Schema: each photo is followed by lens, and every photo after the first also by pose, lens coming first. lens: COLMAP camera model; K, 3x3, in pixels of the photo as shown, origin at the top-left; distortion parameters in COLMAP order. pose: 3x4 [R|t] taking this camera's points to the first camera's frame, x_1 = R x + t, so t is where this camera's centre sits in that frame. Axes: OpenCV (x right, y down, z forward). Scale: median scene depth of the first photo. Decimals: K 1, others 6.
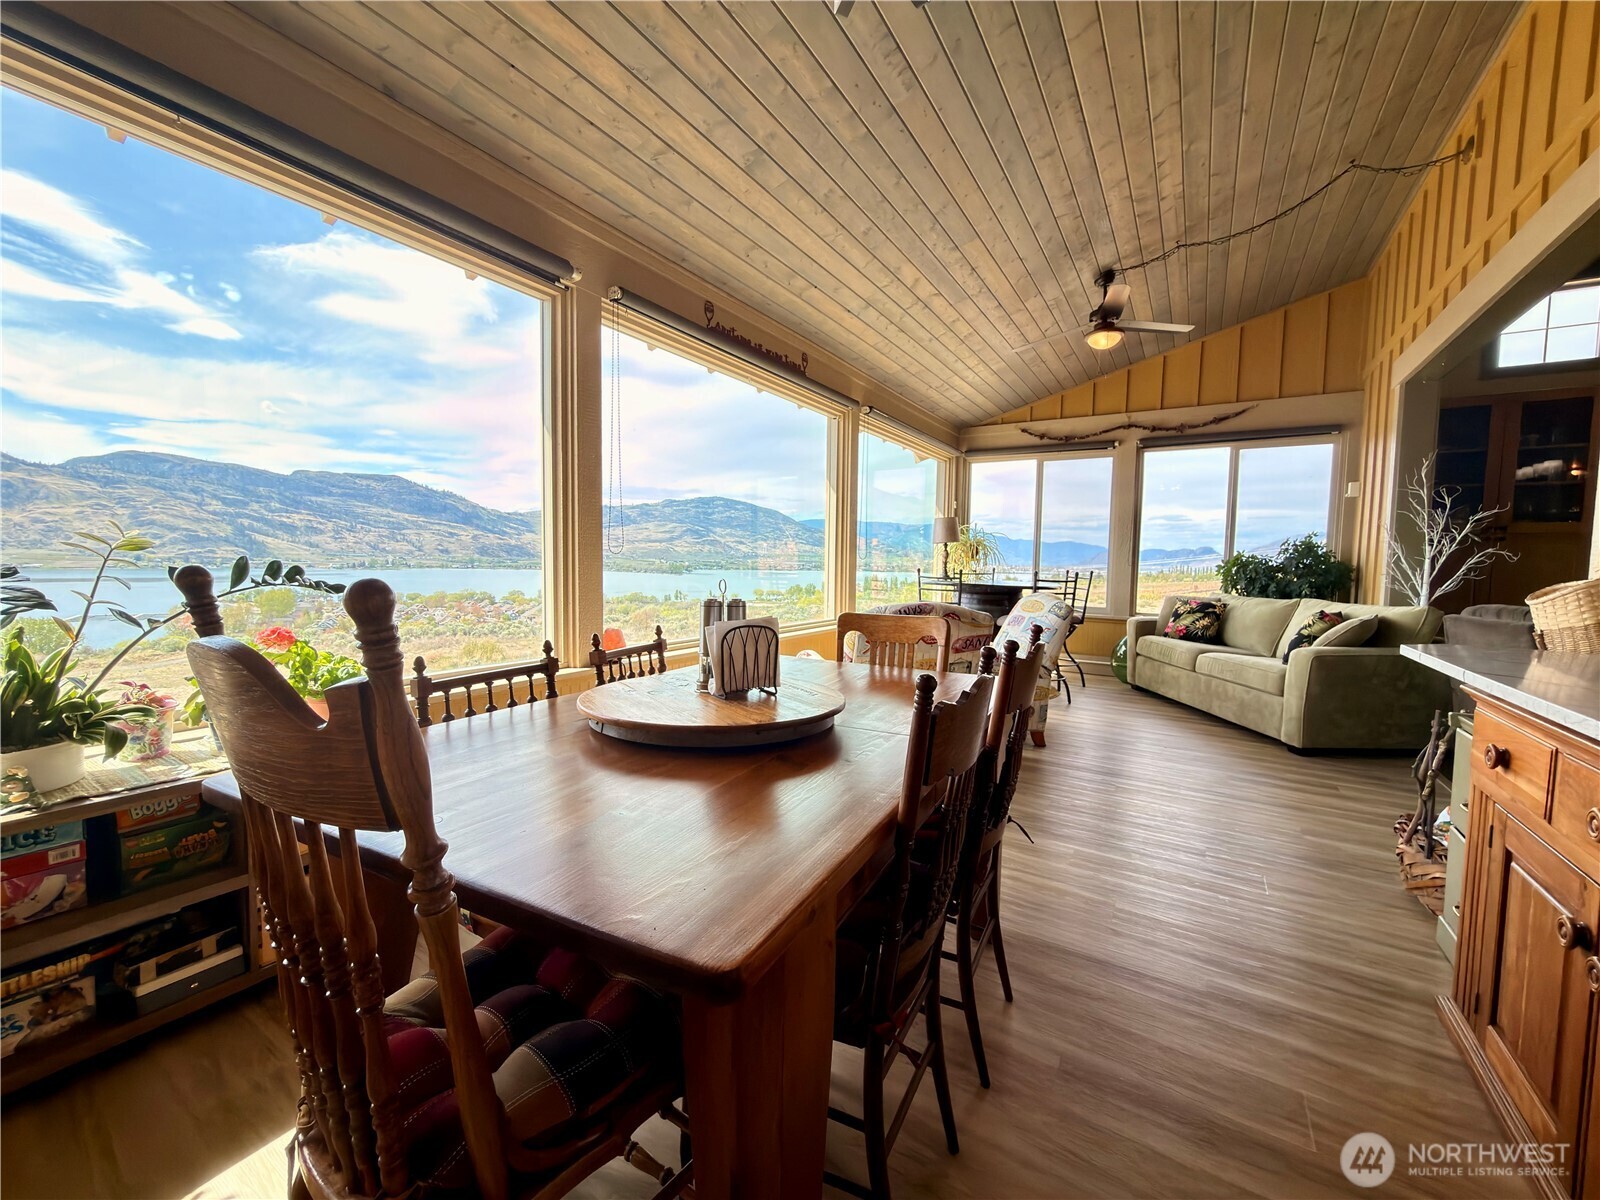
lens RADIAL K [[638.0, 0, 803.7], [0, 638.0, 602.0], [0, 0, 1]] dist [0.000049, 0.000008]
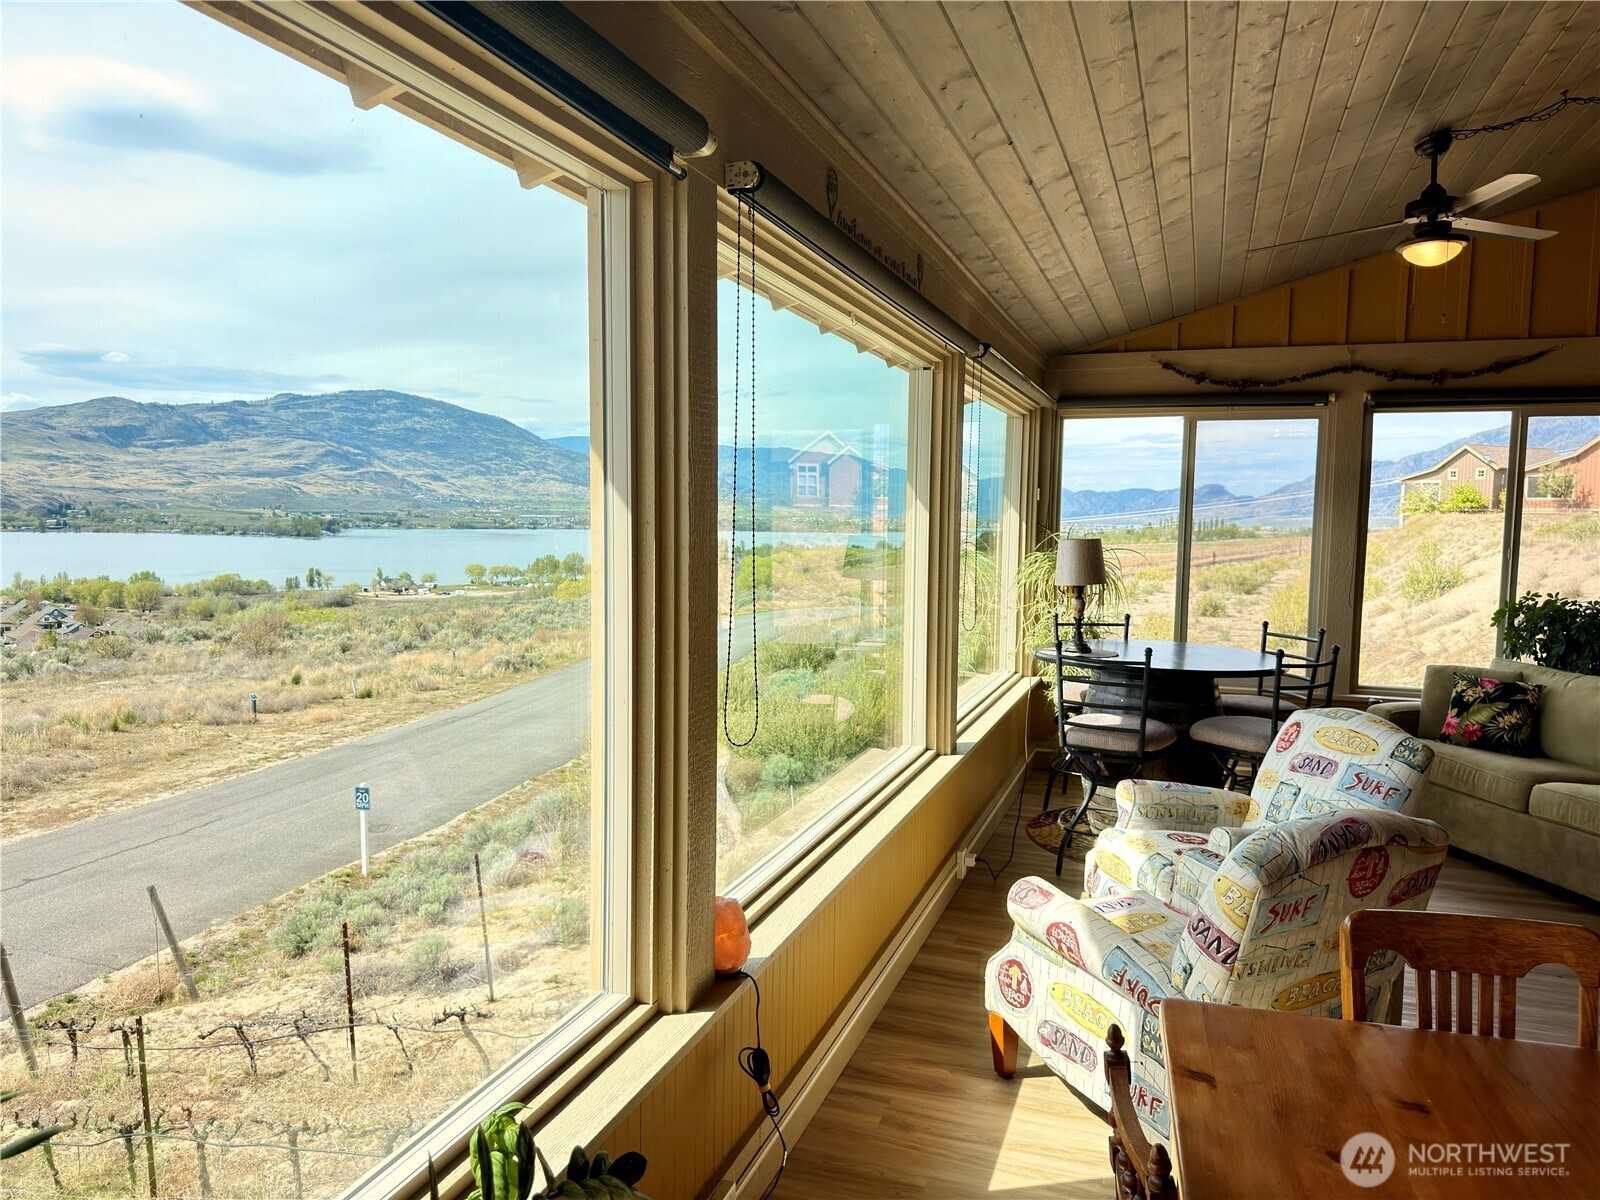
lens RADIAL K [[1131.6, 0, 796.6], [0, 1131.6, 600.3], [0, 0, 1]] dist [0.000850, -0.004025]
pose [[0.976899, -0.023325, 0.212425, -0.194237], [0.019568, 0.999613, 0.019773, -0.090323], [-0.212804, -0.015159, 0.976977, 0.096173]]
